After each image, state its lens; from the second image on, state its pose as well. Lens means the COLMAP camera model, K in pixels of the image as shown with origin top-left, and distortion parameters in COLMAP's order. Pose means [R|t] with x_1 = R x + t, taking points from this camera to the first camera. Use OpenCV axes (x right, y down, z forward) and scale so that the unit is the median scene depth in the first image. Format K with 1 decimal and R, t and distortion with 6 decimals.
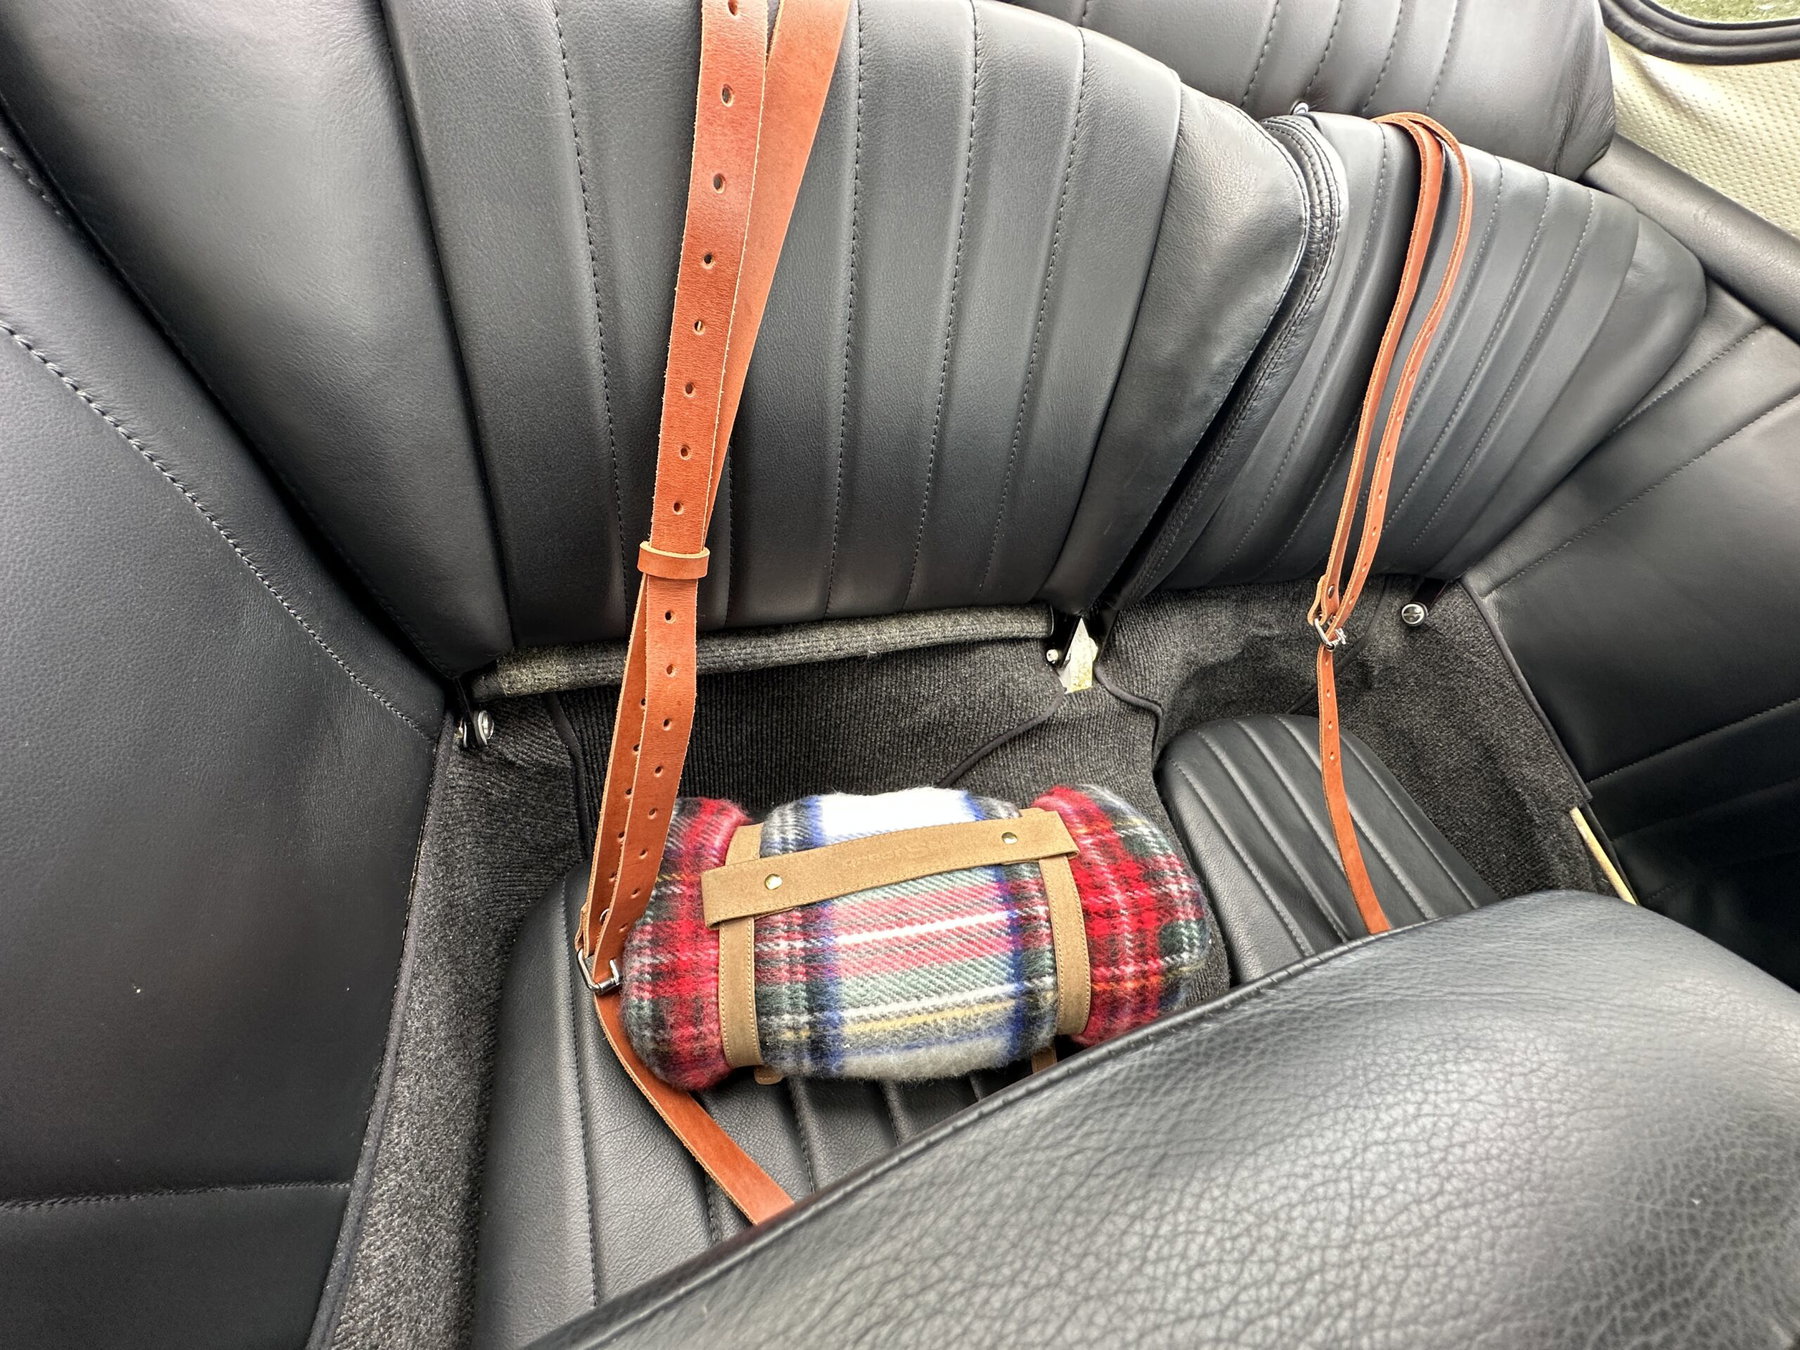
lens RADIAL K [[717.0, 0, 900.0], [0, 717.0, 675.0], [0, 0, 1]] dist [0.000405, -0.000873]
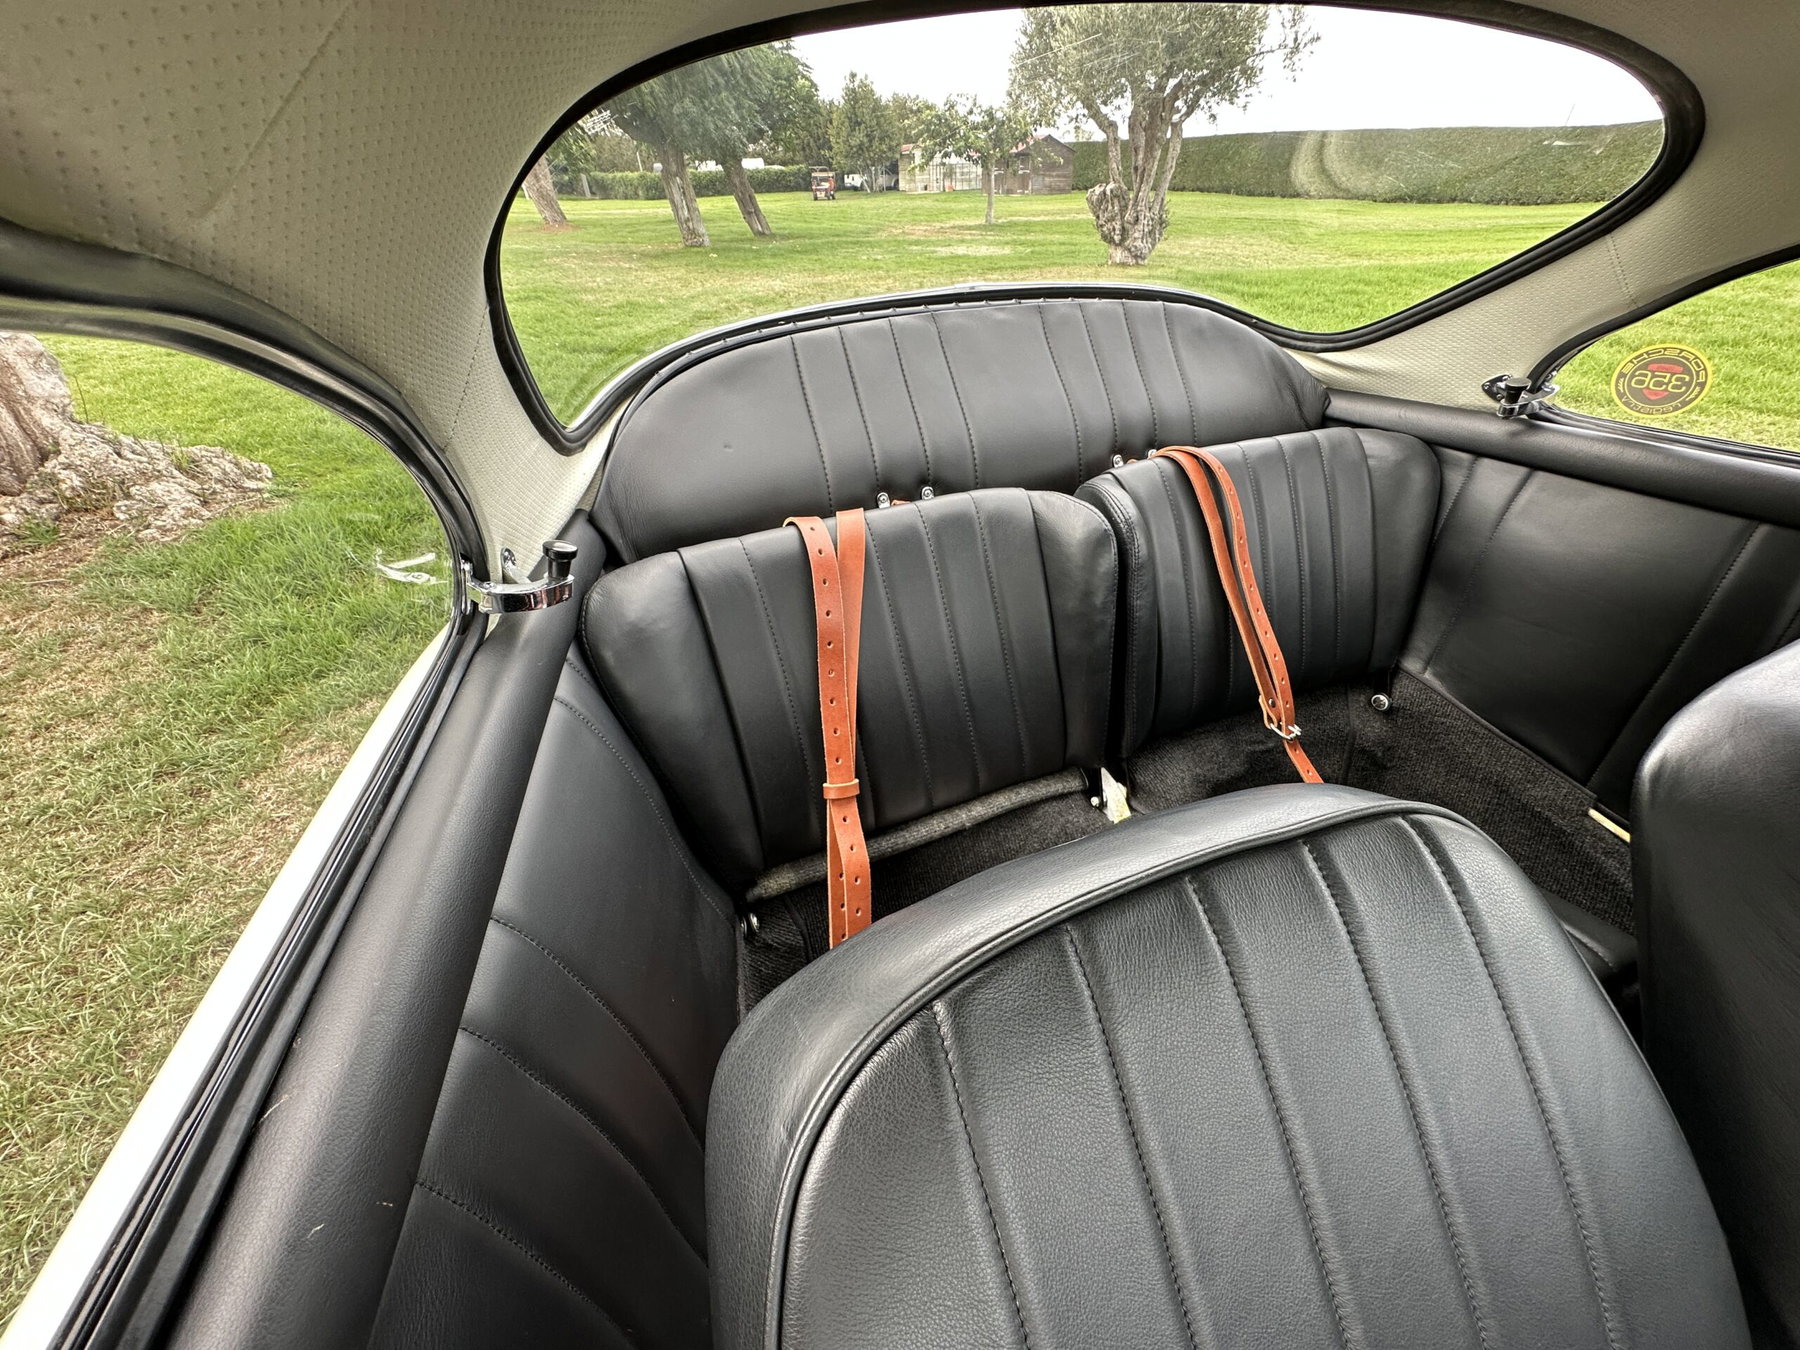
lens RADIAL K [[717.0, 0, 900.0], [0, 717.0, 675.0], [0, 0, 1]] dist [0.000405, -0.000873]
pose [[0.946679, -0.303878, -0.107035, 0.104612], [0.241358, 0.888985, -0.389168, 0.301909], [0.213412, 0.342583, 0.914927, -0.686130]]
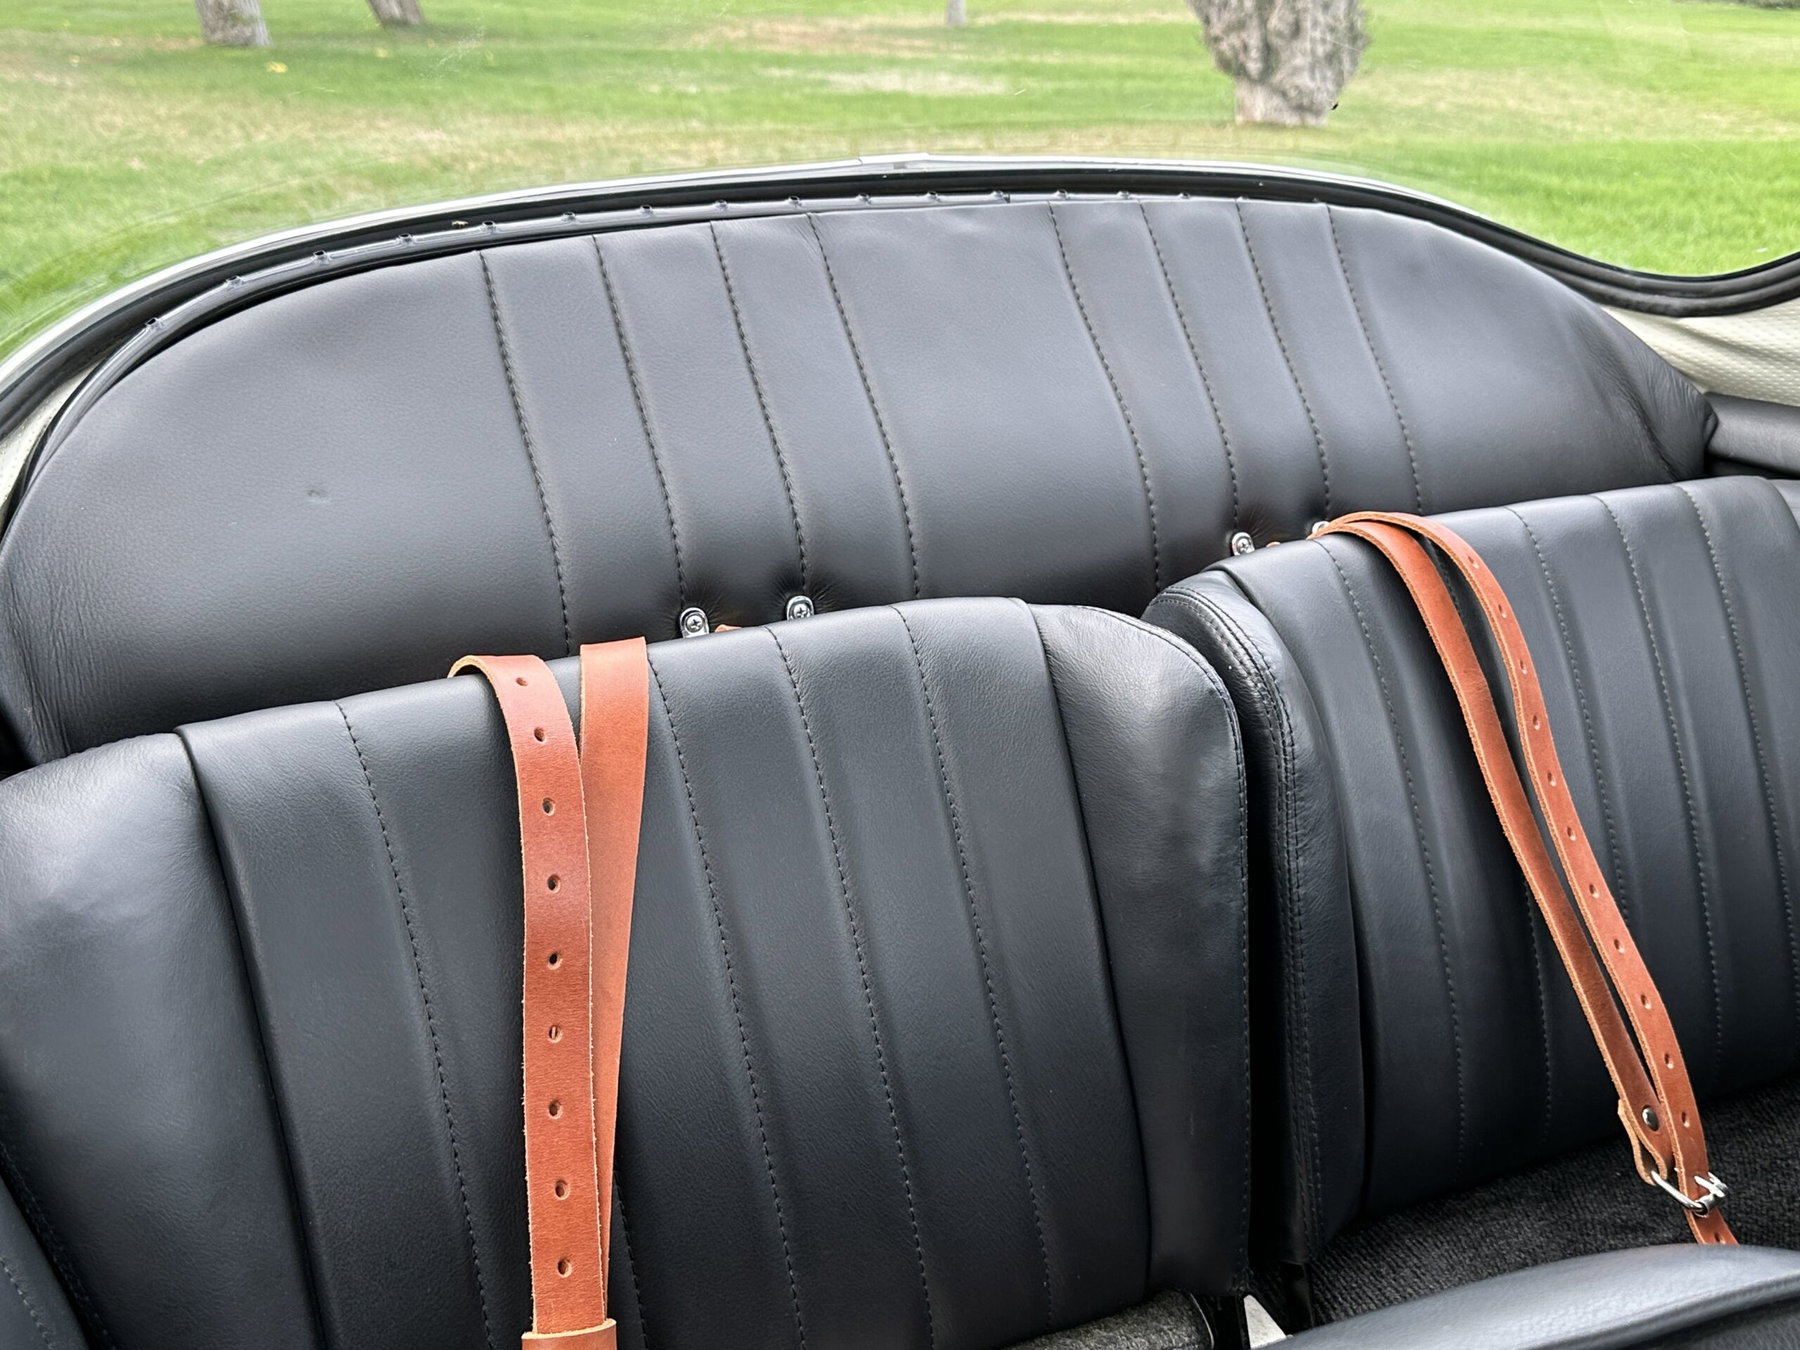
lens RADIAL K [[1879.9, 0, 904.1], [0, 1879.9, 679.0], [0, 0, 1]] dist [0.178645, -0.313087]
pose [[0.948494, -0.313142, 0.047978, 0.102045], [0.285333, 0.778637, -0.558846, 0.432458], [0.137641, 0.543752, 0.827882, -0.792430]]
